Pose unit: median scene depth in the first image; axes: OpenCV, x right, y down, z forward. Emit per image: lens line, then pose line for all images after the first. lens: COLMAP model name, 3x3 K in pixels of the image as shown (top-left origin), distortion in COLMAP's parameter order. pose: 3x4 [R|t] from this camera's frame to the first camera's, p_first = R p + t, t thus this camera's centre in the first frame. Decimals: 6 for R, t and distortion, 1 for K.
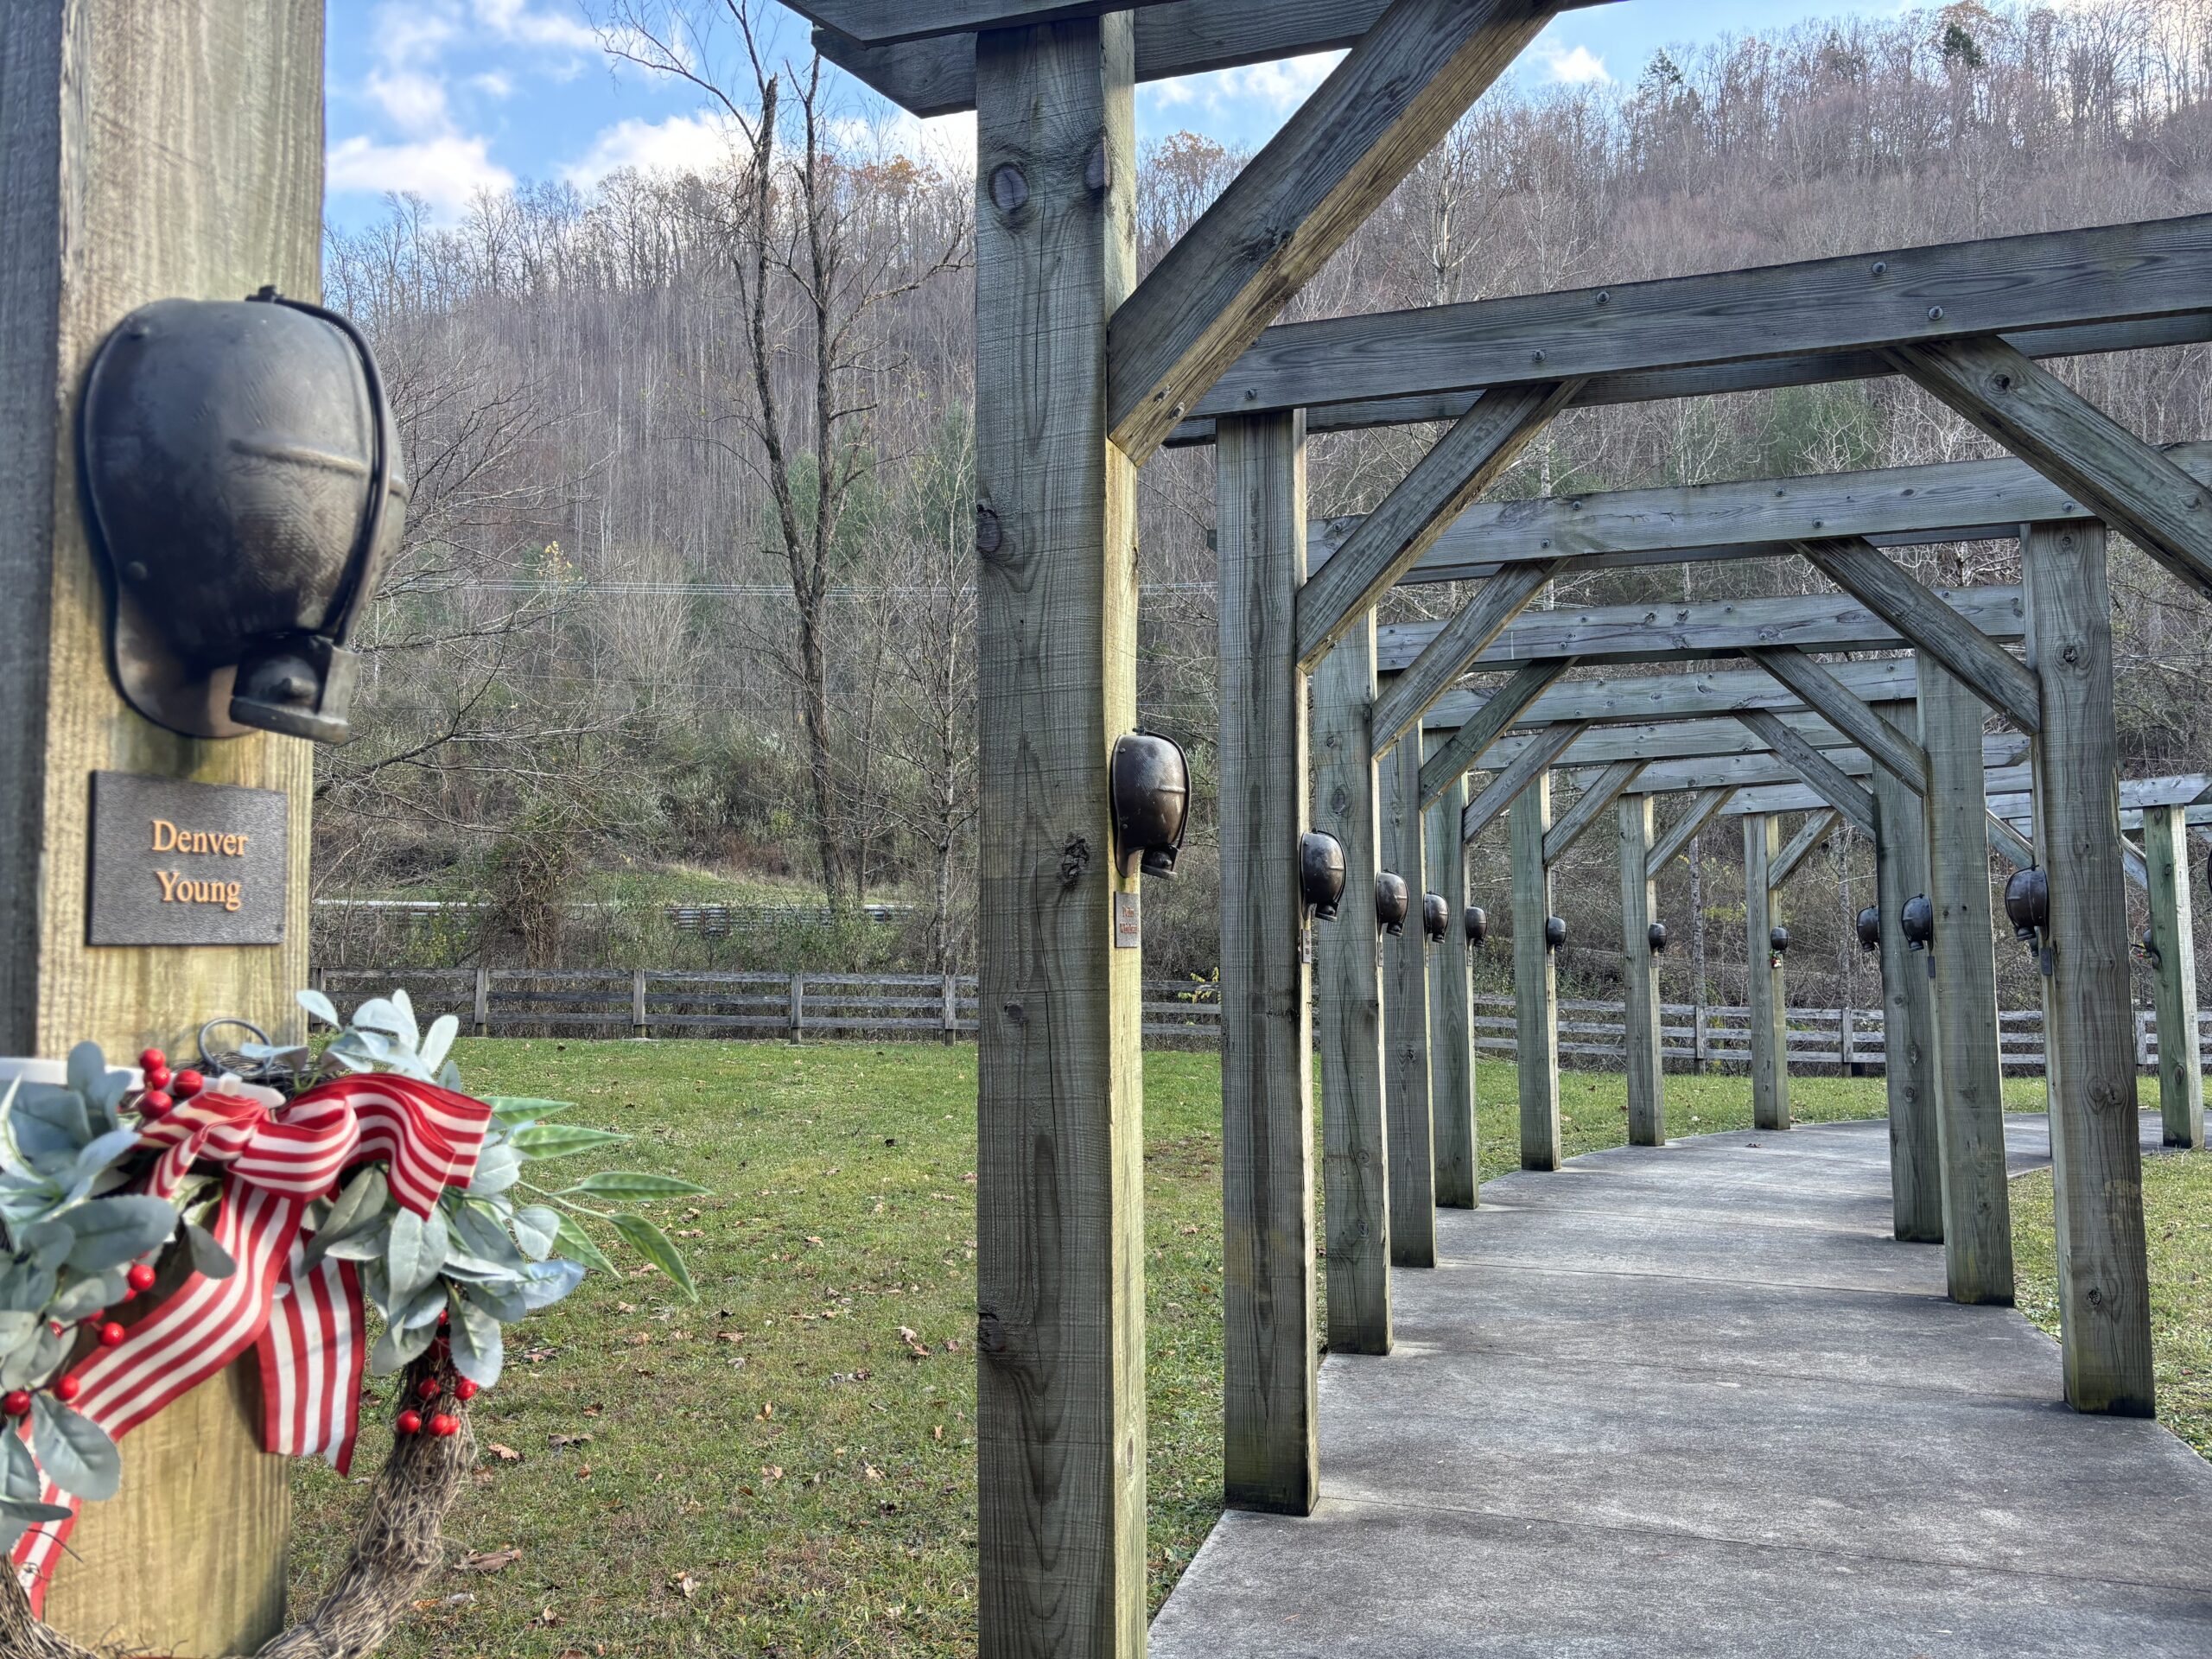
lens RADIAL K [[1666.9, 0, 1110.4], [0, 1666.9, 825.6], [0, 0, 1]] dist [0.057752, -0.060749]
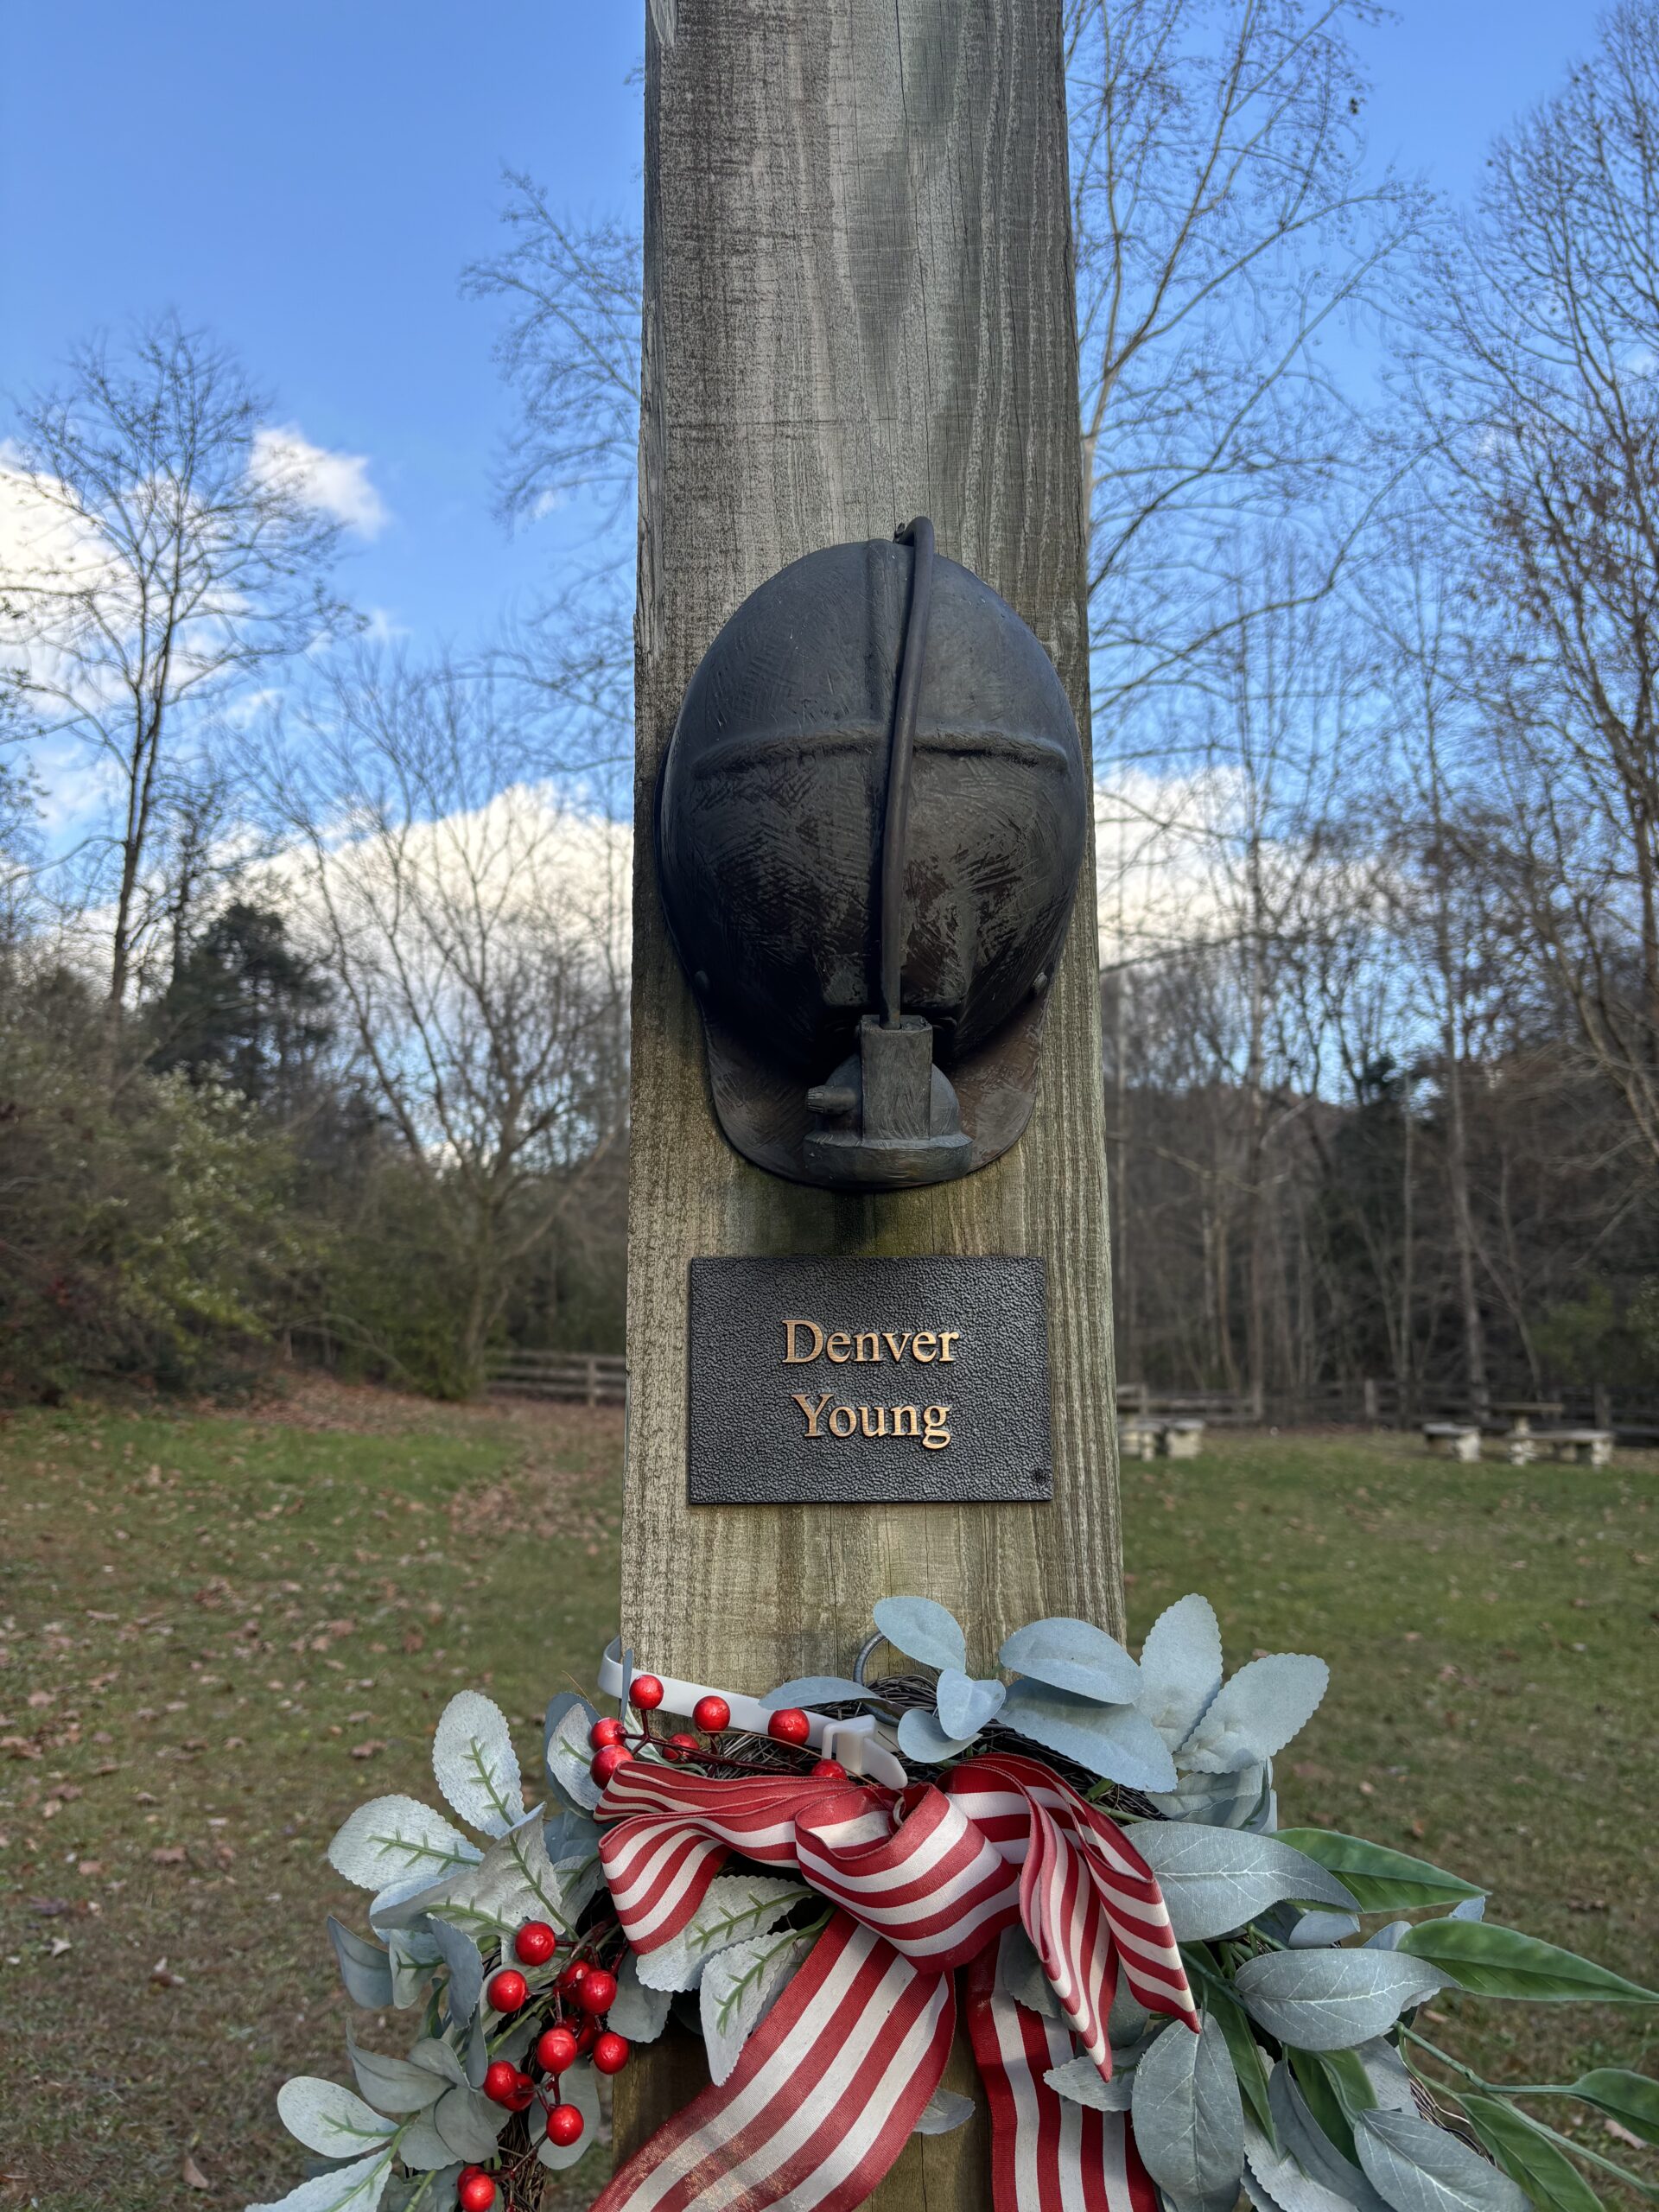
lens RADIAL K [[1666.9, 0, 828.6], [0, 1666.9, 1082.6], [0, 0, 1]] dist [0.057752, -0.060749]
pose [[0.287772, -0.164668, -0.943436, 0.108762], [0.072056, 0.986038, -0.150125, 0.004756], [0.954984, -0.024778, 0.295619, 0.804122]]
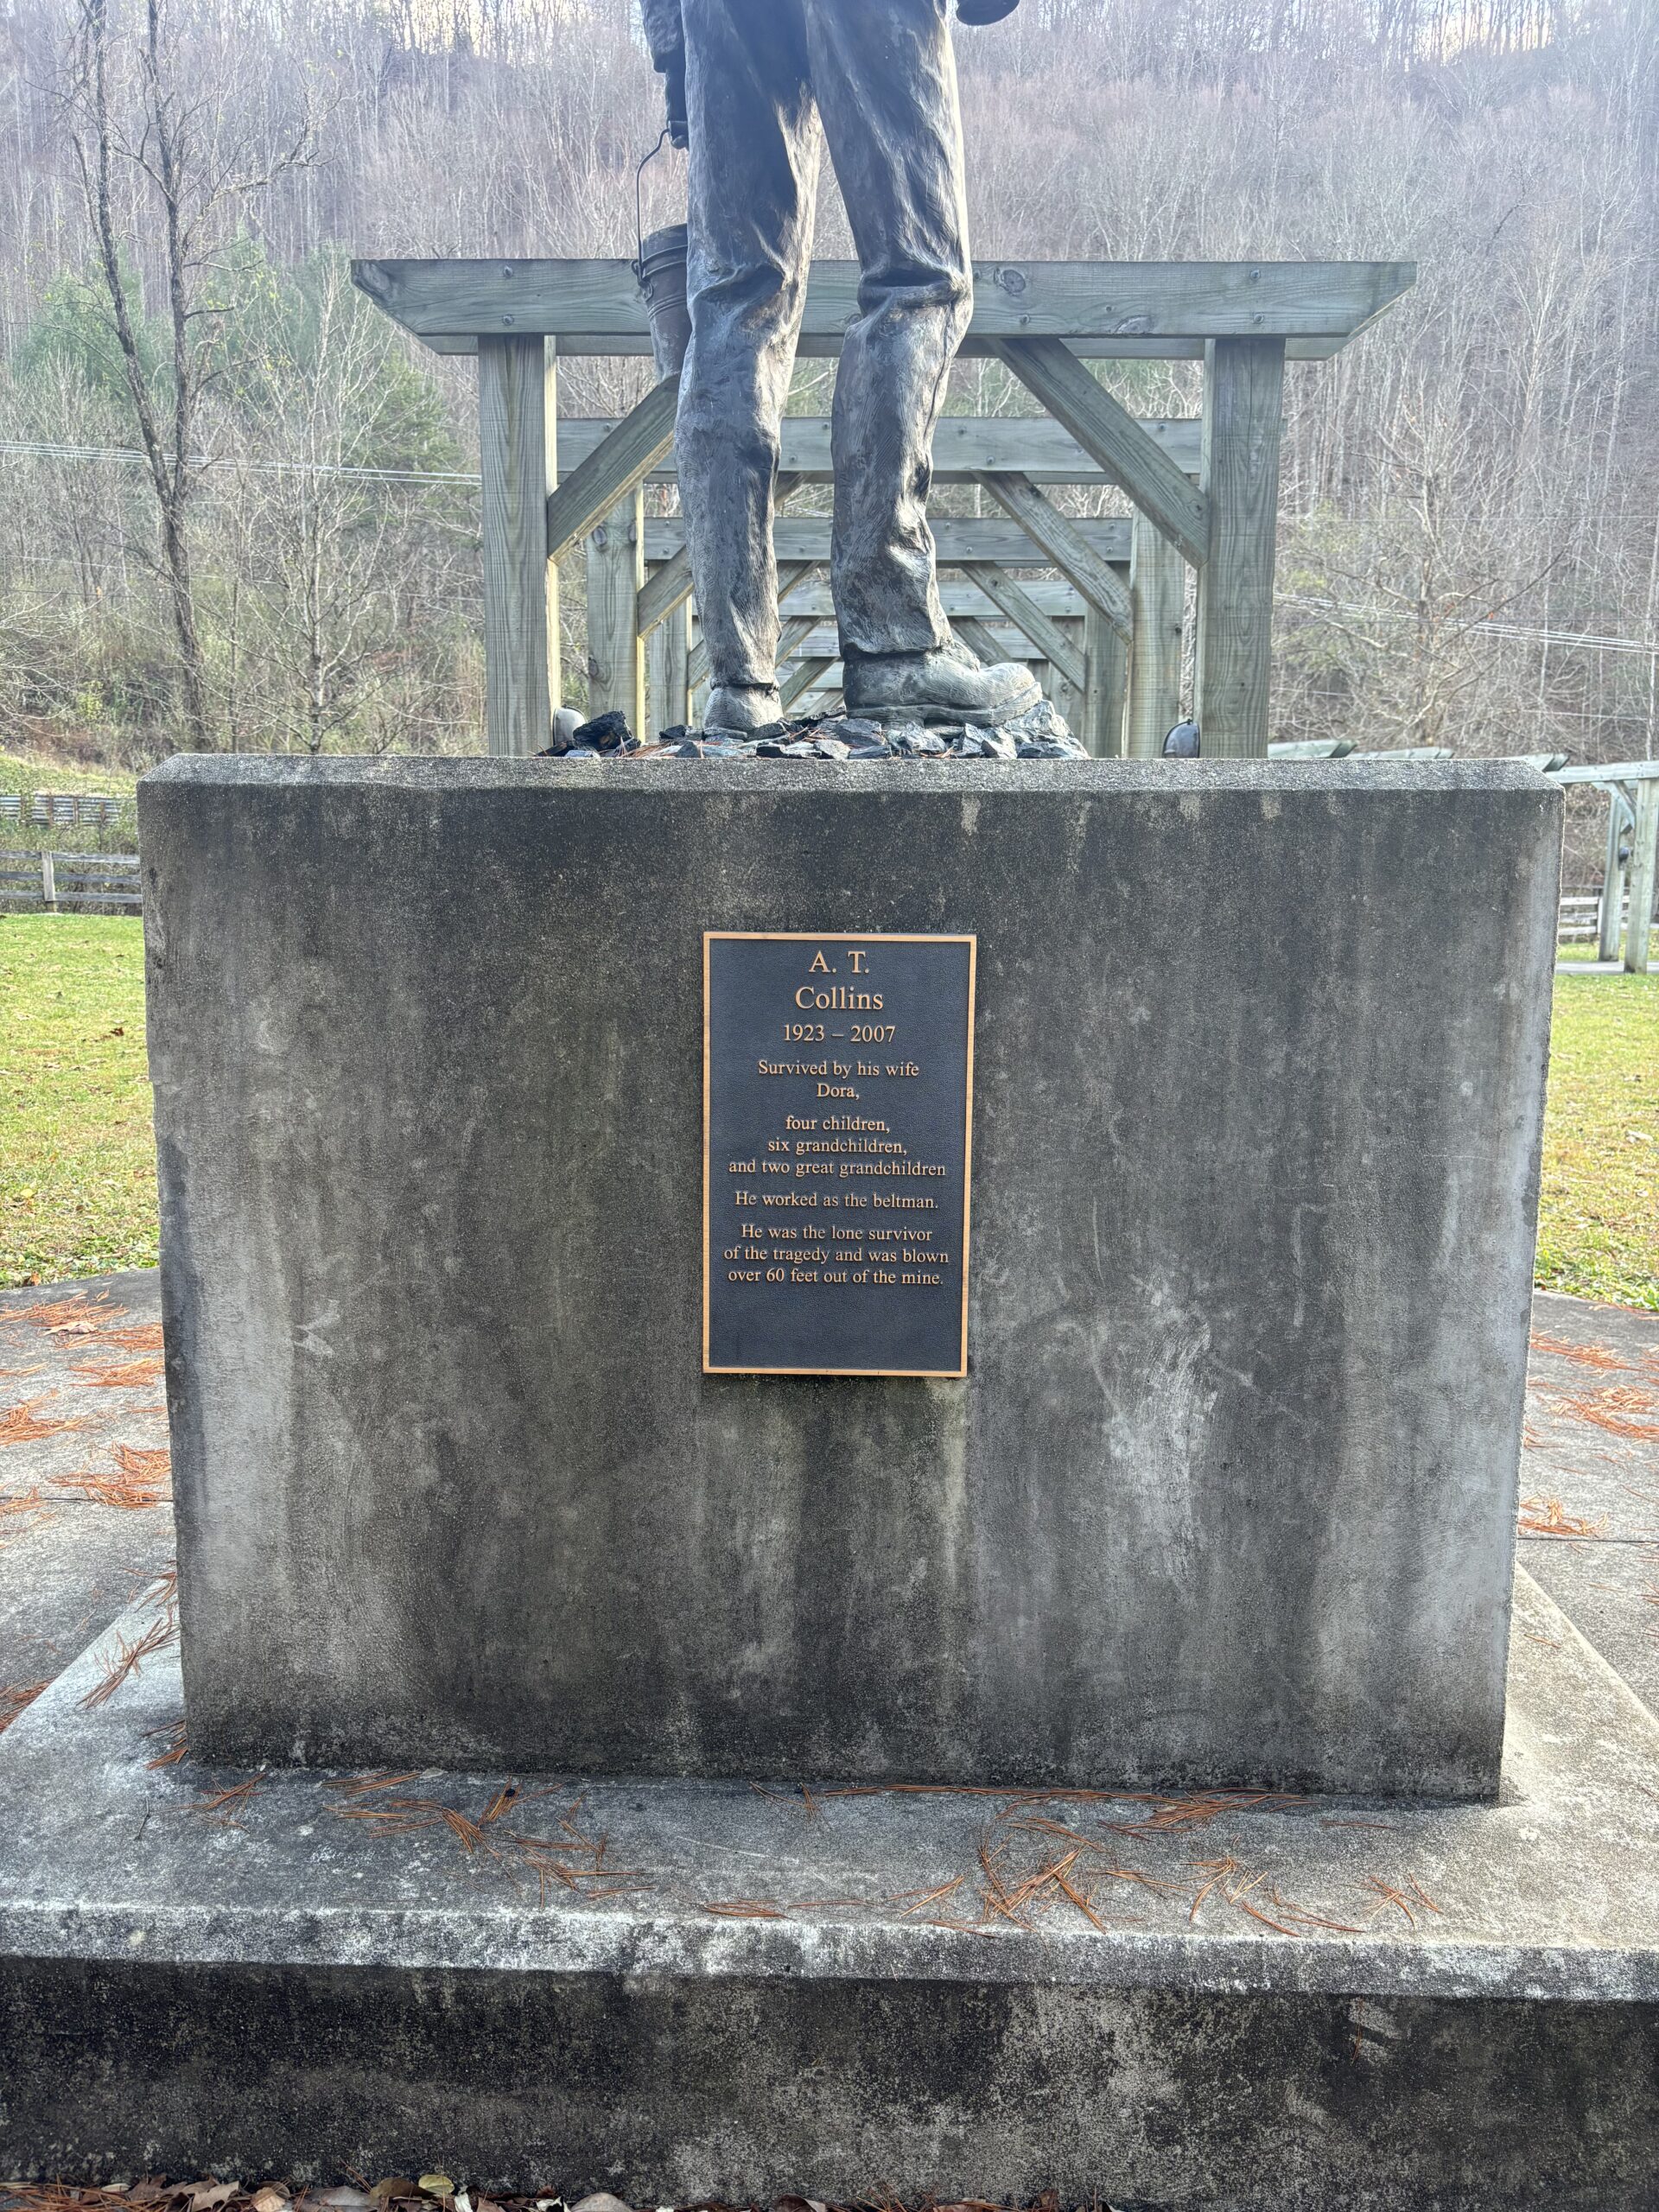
lens RADIAL K [[1666.9, 0, 834.2], [0, 1666.9, 1097.1], [0, 0, 1]] dist [0.057752, -0.060749]
pose [[0.971298, -0.021343, 0.236906, -0.048735], [-0.030841, 0.976260, 0.214397, -0.012195], [-0.235858, -0.215550, 0.947581, -0.254893]]
